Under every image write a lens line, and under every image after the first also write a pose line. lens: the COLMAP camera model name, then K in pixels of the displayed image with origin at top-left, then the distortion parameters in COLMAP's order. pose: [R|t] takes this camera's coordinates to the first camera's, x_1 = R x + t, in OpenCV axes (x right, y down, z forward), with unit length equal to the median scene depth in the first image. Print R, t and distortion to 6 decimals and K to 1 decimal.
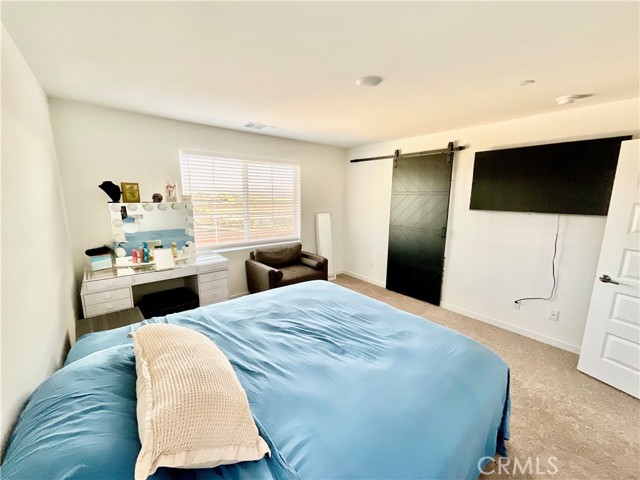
lens RADIAL K [[258.1, 0, 320.3], [0, 258.1, 238.3], [0, 0, 1]] dist [0.003584, -0.001254]
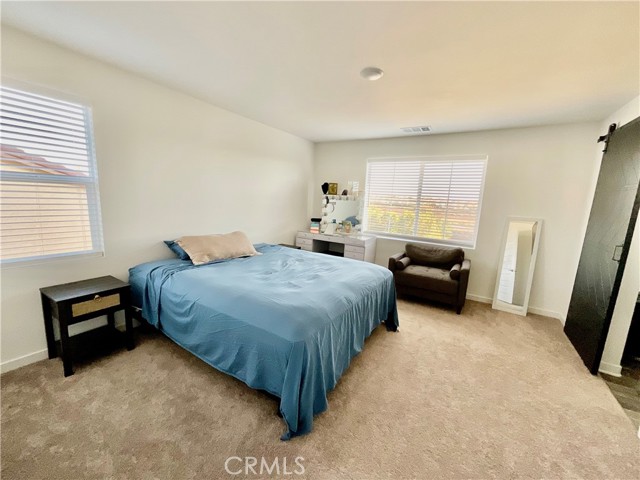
lens RADIAL K [[258.1, 0, 319.2], [0, 258.1, 240.1], [0, 0, 1]] dist [0.003584, -0.001254]
pose [[0.305955, 0.156394, -0.939113, 0.956167], [-0.209417, 0.973311, 0.093863, 0.013129], [0.928728, 0.167948, 0.330541, 0.432882]]
